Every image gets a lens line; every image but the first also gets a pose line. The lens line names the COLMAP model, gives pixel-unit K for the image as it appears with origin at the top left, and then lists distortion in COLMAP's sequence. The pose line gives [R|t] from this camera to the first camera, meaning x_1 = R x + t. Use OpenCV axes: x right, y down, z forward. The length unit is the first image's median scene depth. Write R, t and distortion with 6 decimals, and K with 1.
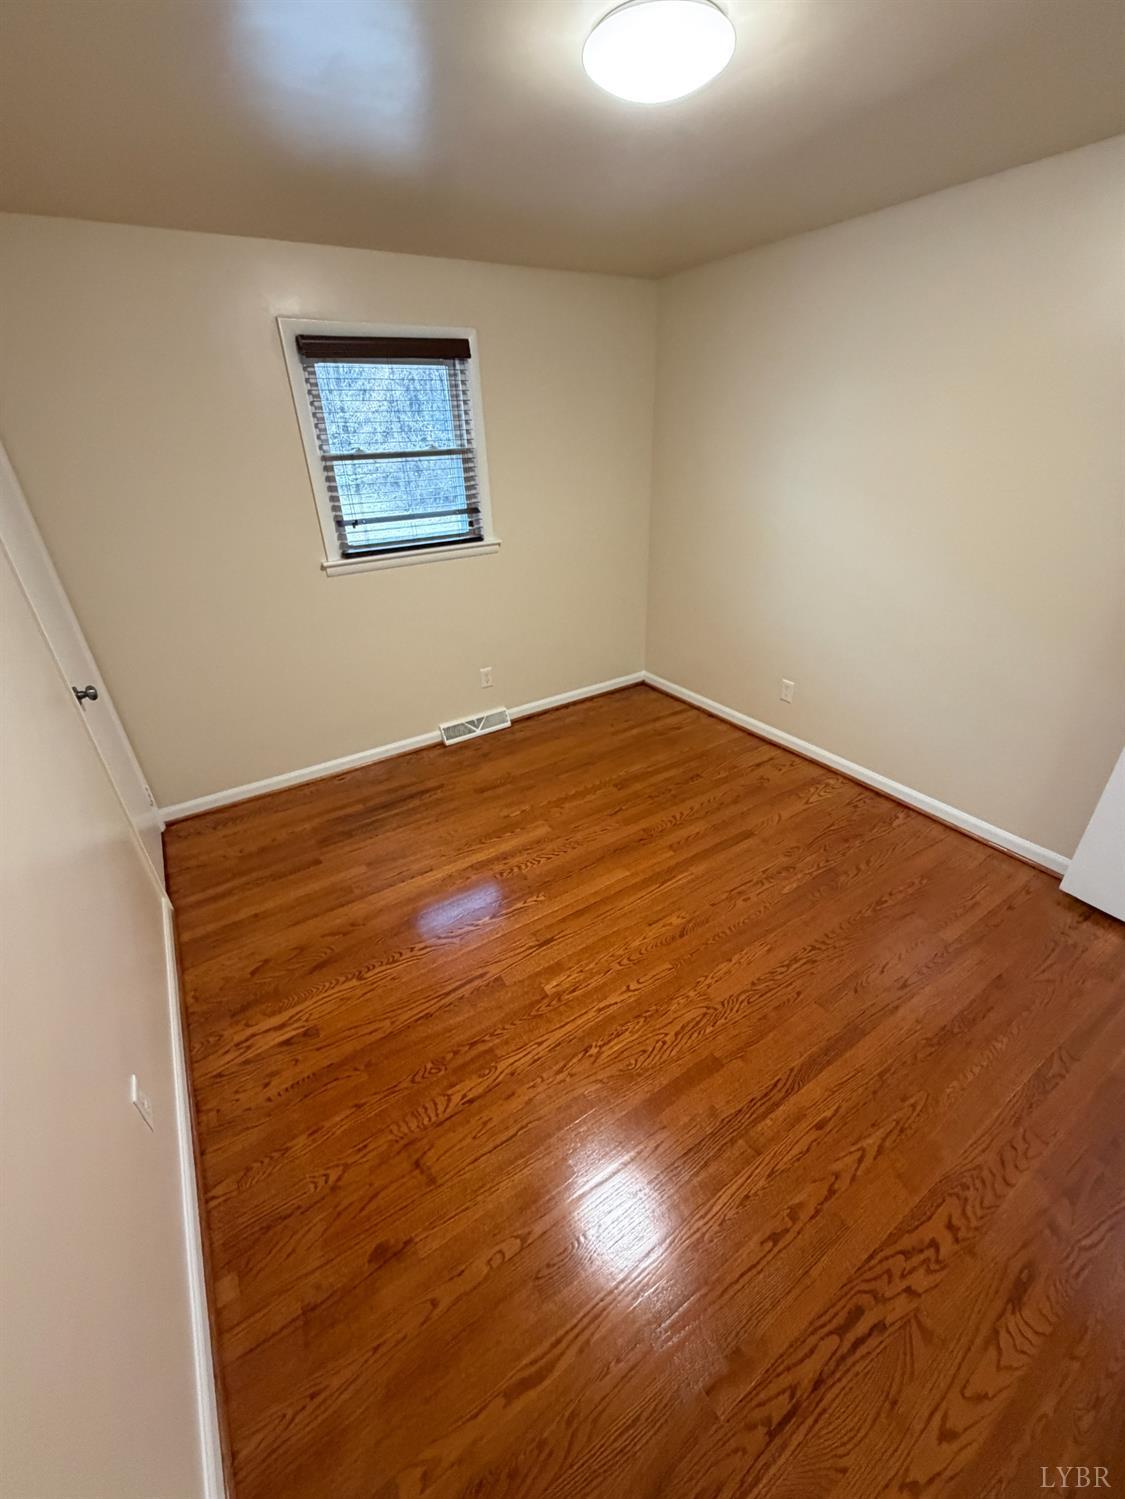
lens RADIAL K [[592.5, 0, 562.1], [0, 592.5, 751.4], [0, 0, 1]] dist [-0.000886, 0.000853]
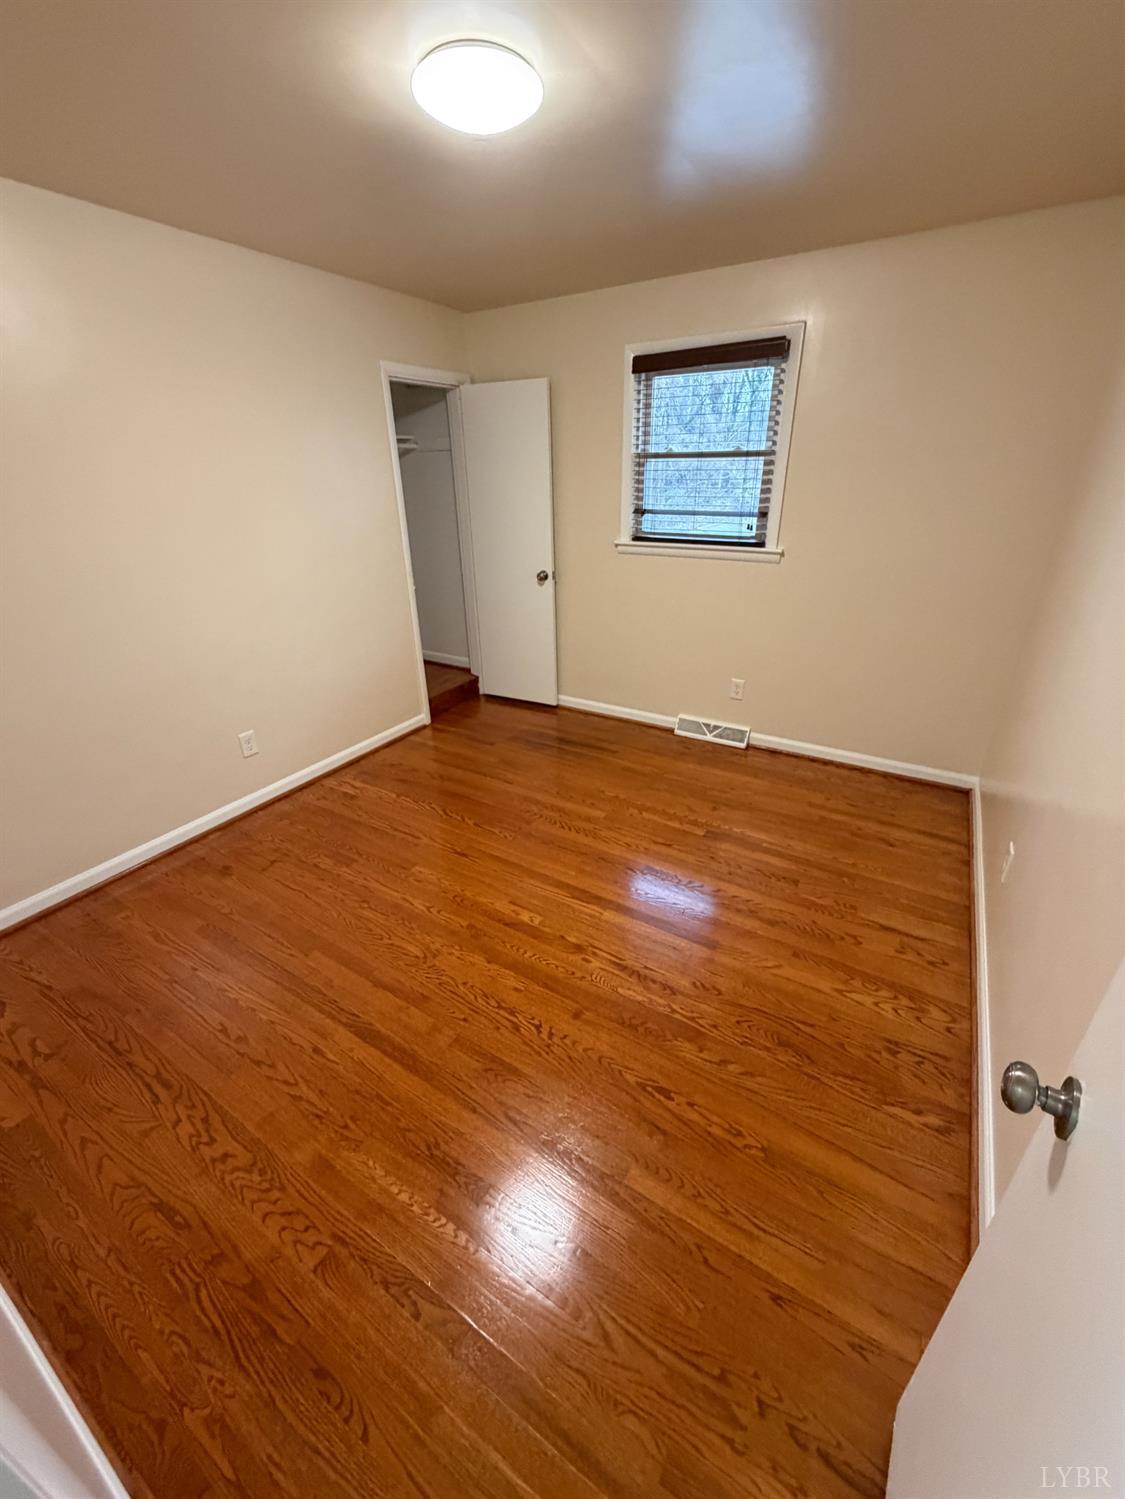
lens RADIAL K [[596.4, 0, 562.5], [0, 596.4, 749.5], [0, 0, 1]] dist [-0.000285, 0.000072]
pose [[0.432510, 0.410219, -0.802904, 0.877415], [-0.432998, 0.875597, 0.214111, -0.192154], [0.790852, 0.255051, 0.556329, 0.415506]]
